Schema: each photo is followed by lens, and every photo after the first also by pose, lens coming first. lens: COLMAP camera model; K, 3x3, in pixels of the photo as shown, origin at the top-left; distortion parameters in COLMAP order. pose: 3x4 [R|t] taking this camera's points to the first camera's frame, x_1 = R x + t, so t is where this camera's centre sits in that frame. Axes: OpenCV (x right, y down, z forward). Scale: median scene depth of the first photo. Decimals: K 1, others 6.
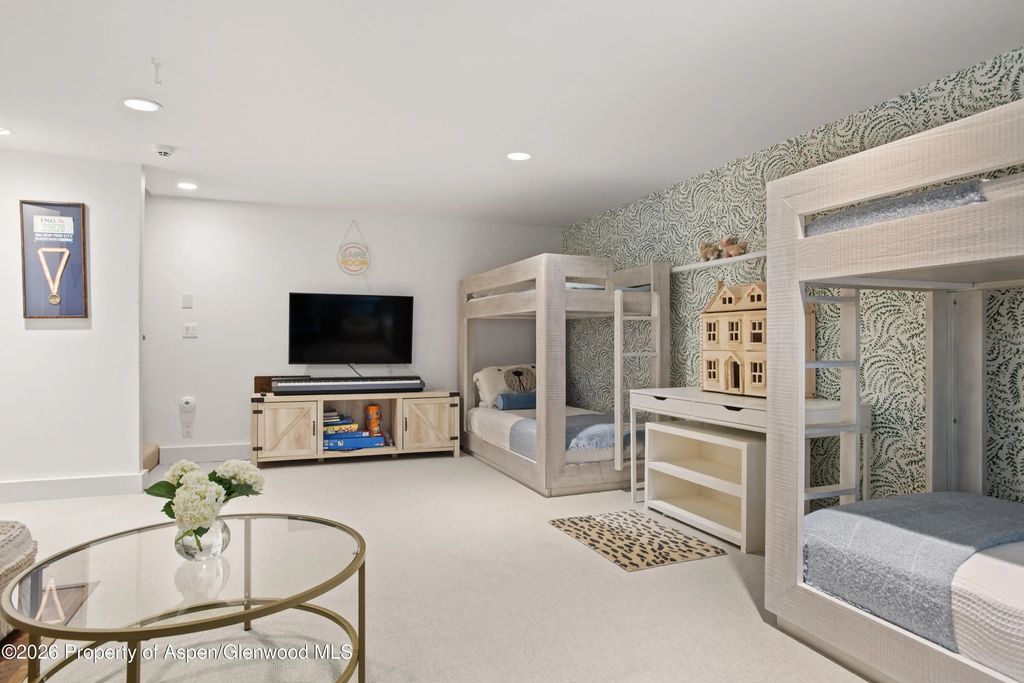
lens RADIAL K [[637.2, 0, 516.9], [0, 637.2, 341.6], [0, 0, 1]] dist [-0.016072, 0.016305]
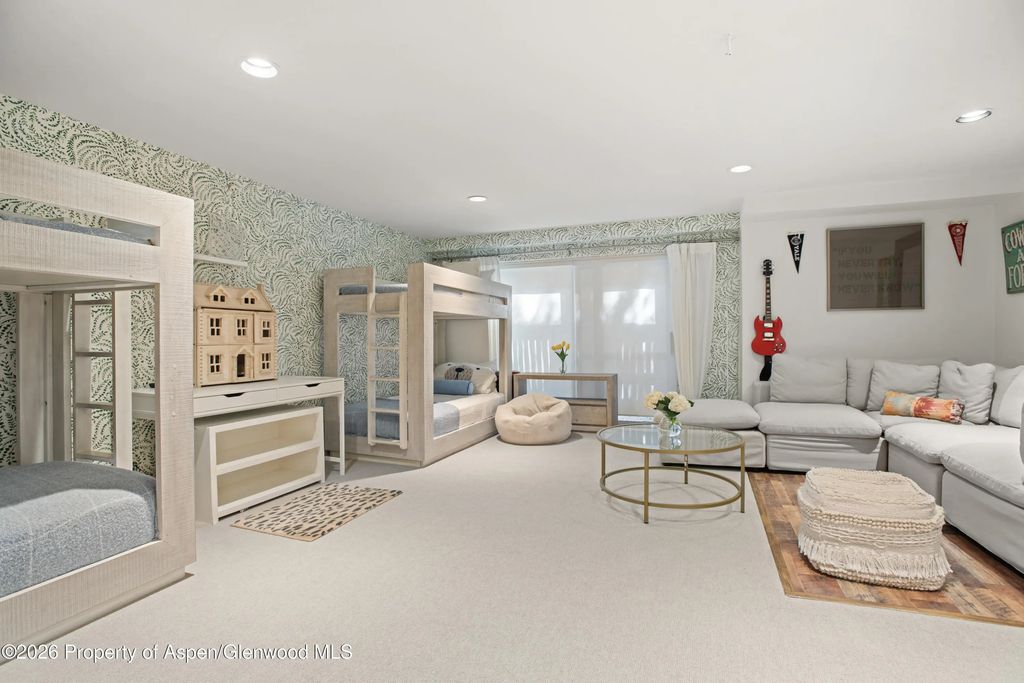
lens RADIAL K [[527.7, 0, 515.5], [0, 527.7, 342.2], [0, 0, 1]] dist [-0.033312, 0.015168]
pose [[-0.758598, -0.005682, 0.651535, -0.660346], [-0.000168, 0.999964, 0.008525, 0.002033], [-0.651559, 0.006358, -0.758571, 1.420134]]
